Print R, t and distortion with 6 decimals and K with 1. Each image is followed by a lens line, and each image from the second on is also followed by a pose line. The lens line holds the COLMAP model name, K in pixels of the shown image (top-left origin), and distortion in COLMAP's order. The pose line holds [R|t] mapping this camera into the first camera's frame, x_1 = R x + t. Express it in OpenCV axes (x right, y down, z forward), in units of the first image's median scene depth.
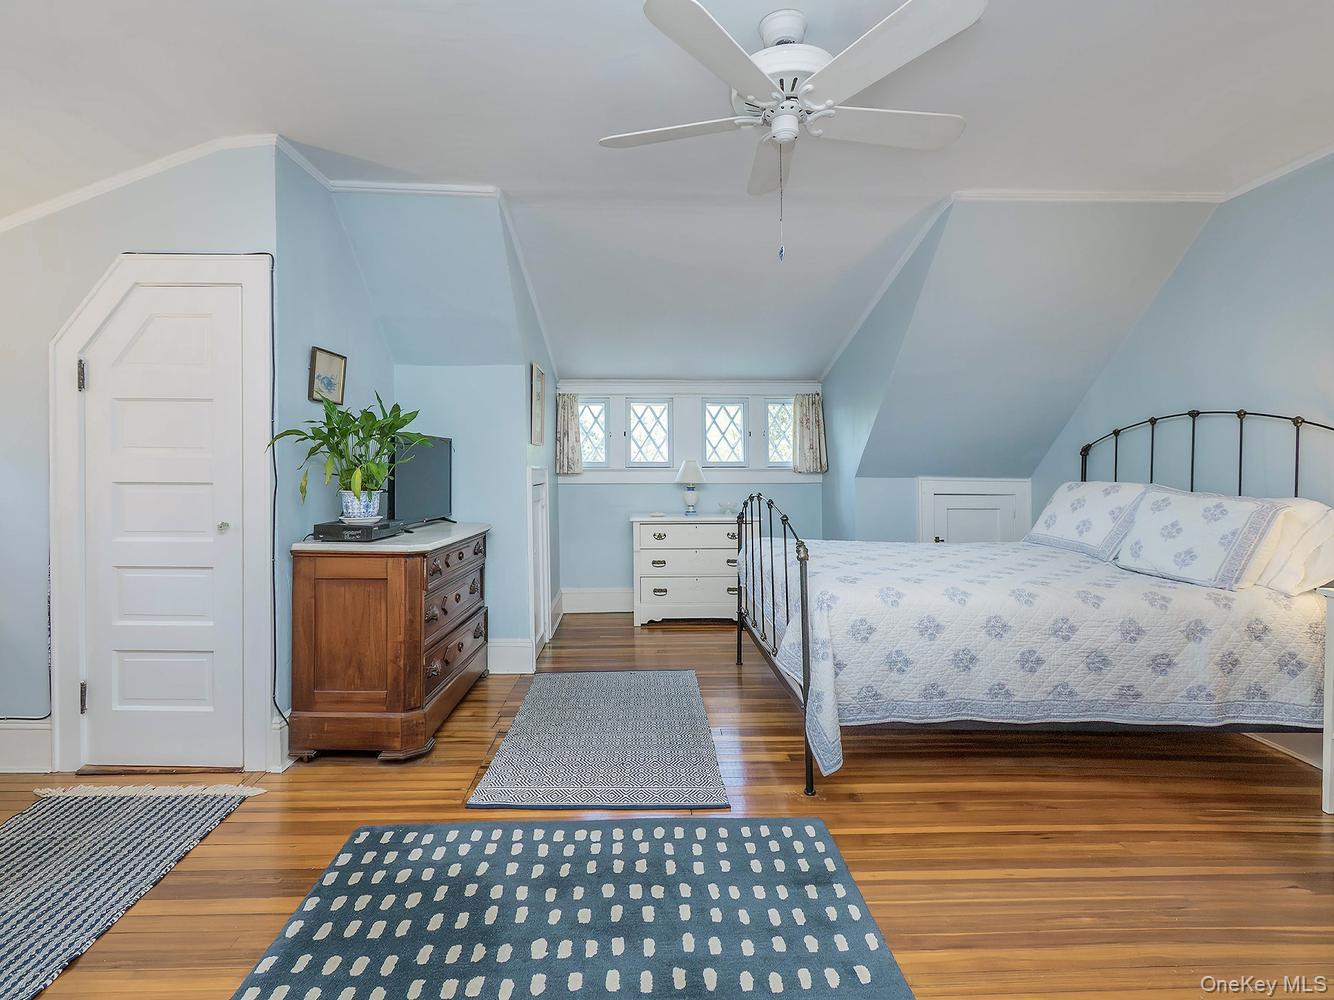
lens RADIAL K [[603.2, 0, 672.7], [0, 603.2, 499.4], [0, 0, 1]] dist [0.000910, -0.000192]
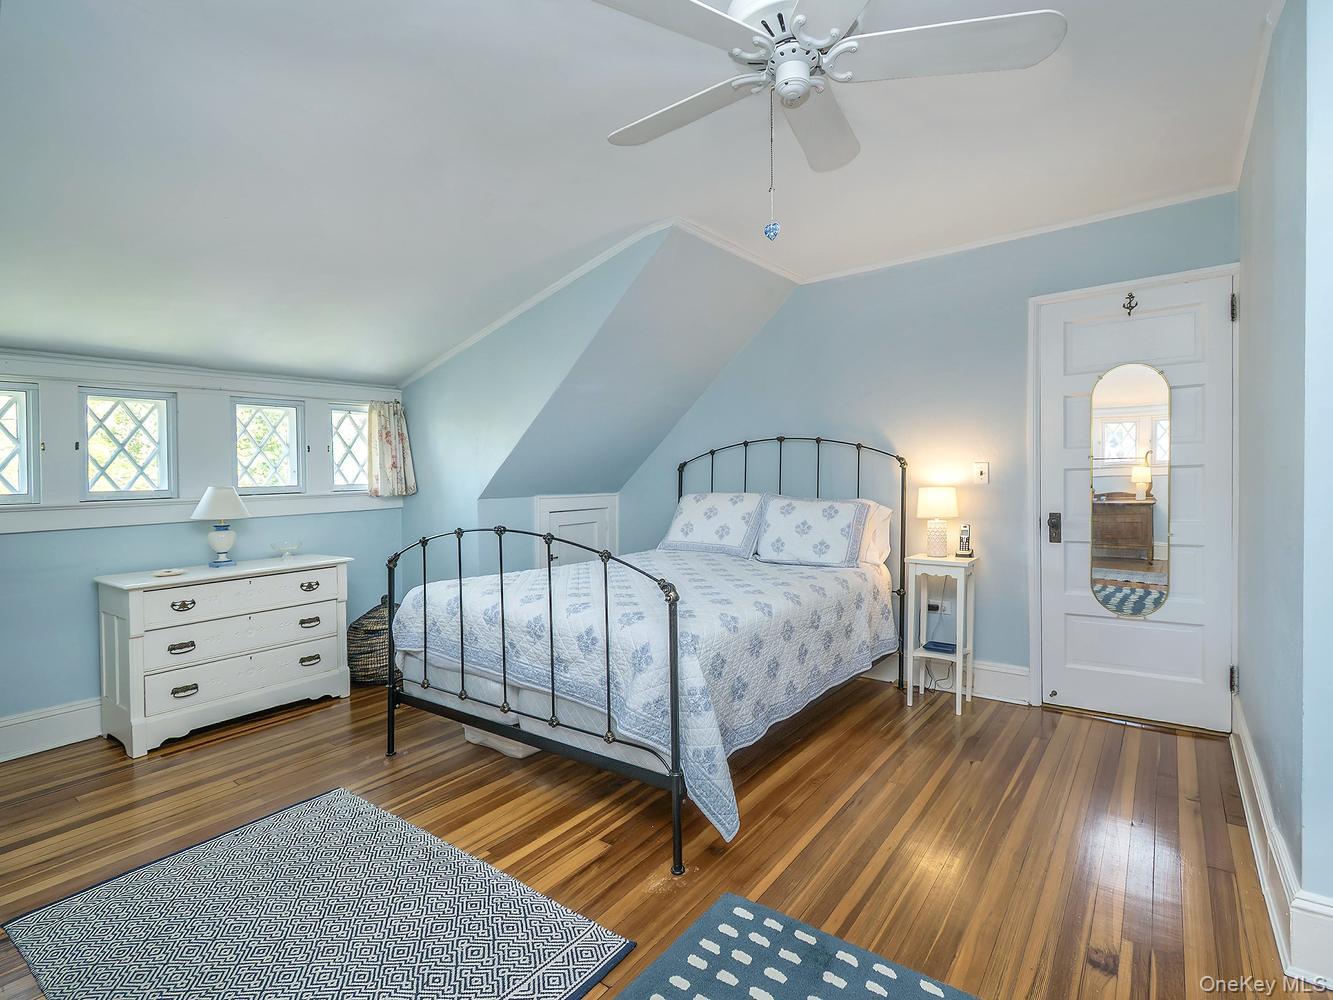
lens RADIAL K [[602.8, 0, 672.2], [0, 602.8, 499.4], [0, 0, 1]] dist [0.000910, -0.000192]
pose [[0.649522, -0.050882, 0.758639, -0.237551], [0.071423, 0.997430, 0.005748, -0.026405], [-0.756981, 0.050451, 0.651486, 0.252175]]
